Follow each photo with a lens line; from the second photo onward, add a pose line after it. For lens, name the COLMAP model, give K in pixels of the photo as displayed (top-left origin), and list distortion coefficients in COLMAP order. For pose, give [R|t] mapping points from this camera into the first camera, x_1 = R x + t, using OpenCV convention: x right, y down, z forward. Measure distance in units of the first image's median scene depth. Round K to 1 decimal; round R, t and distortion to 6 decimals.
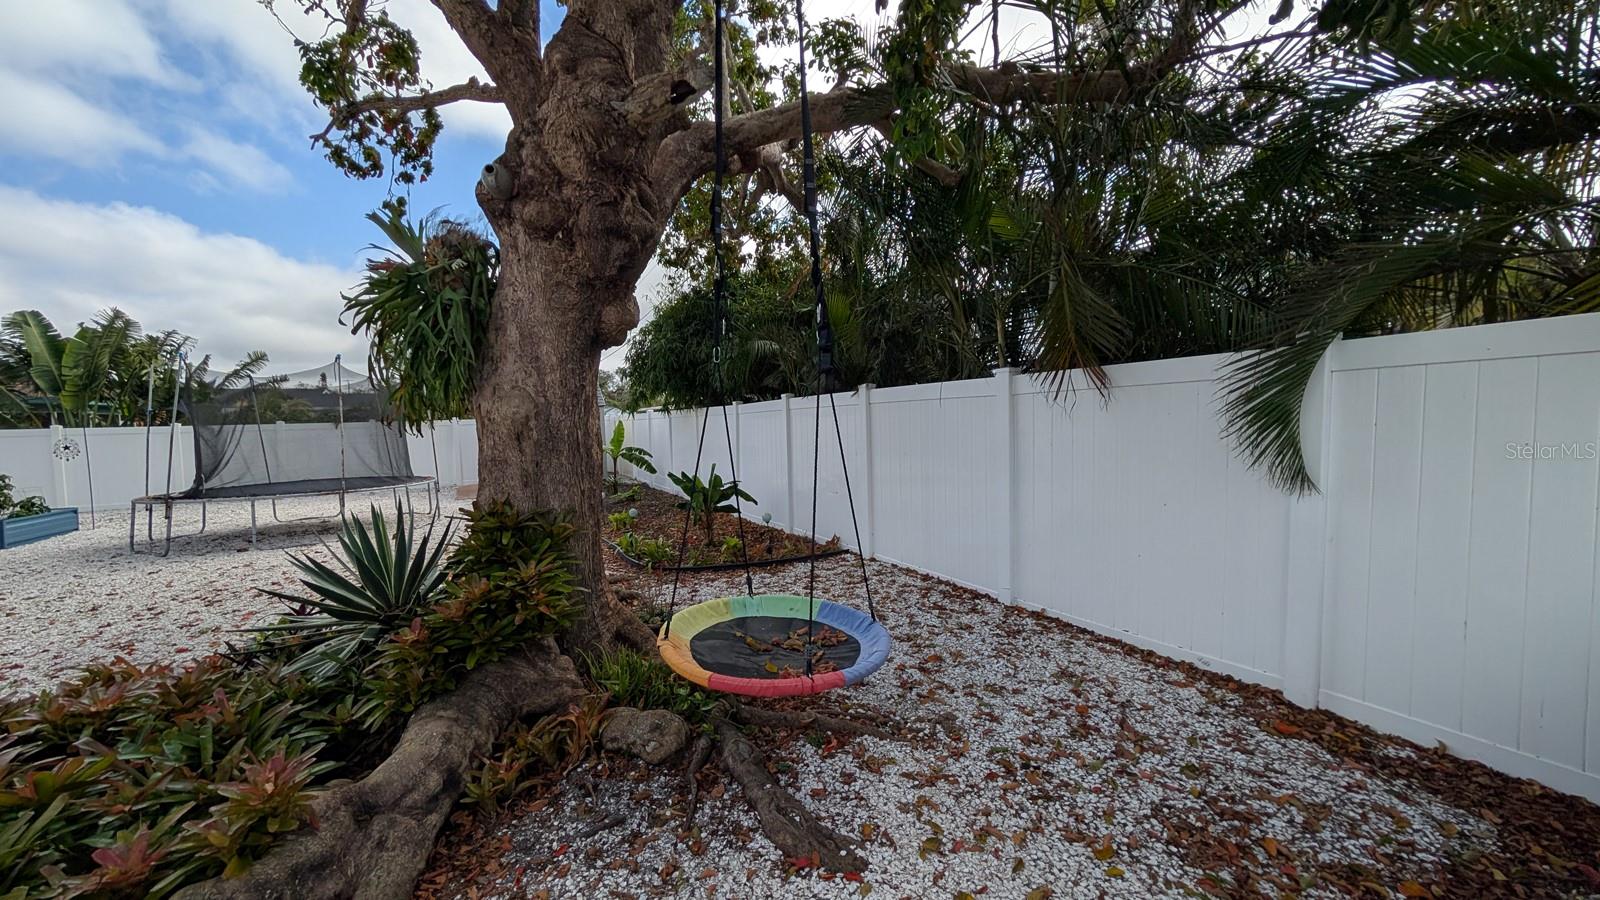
lens RADIAL K [[603.0, 0, 797.1], [0, 603.0, 446.9], [0, 0, 1]] dist [0.001050, -0.000270]
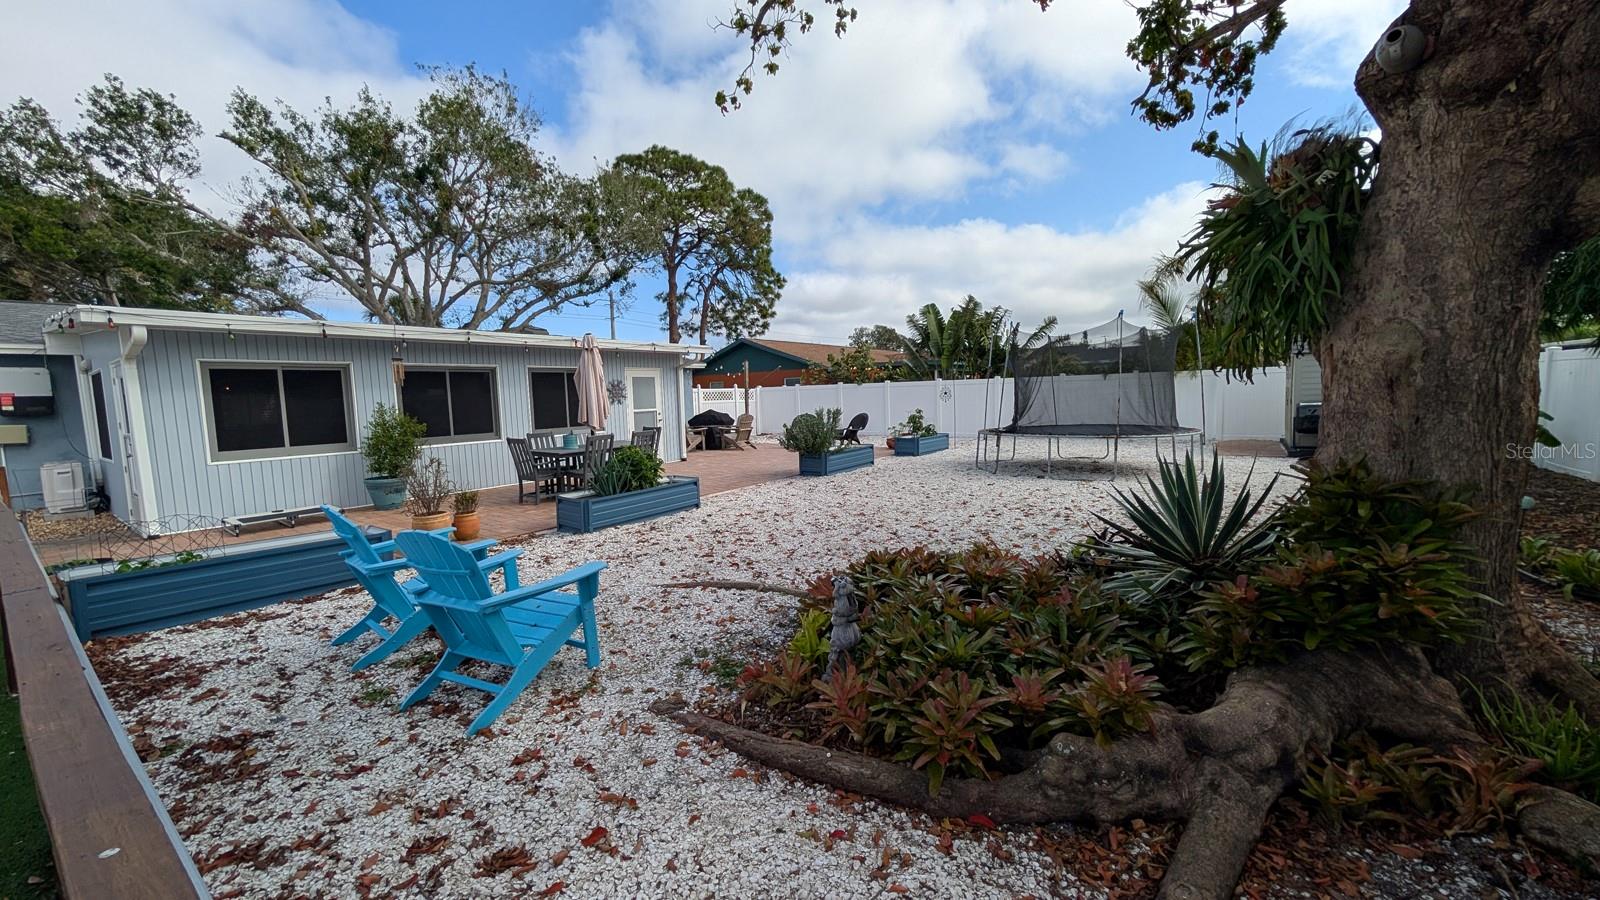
lens RADIAL K [[603.0, 0, 790.9], [0, 603.0, 447.3], [0, 0, 1]] dist [0.001050, -0.000270]
pose [[0.447198, 0.093273, -0.889558, -0.104165], [-0.021237, 0.995375, 0.093692, 0.008617], [0.894183, -0.023007, 0.447111, -0.047018]]
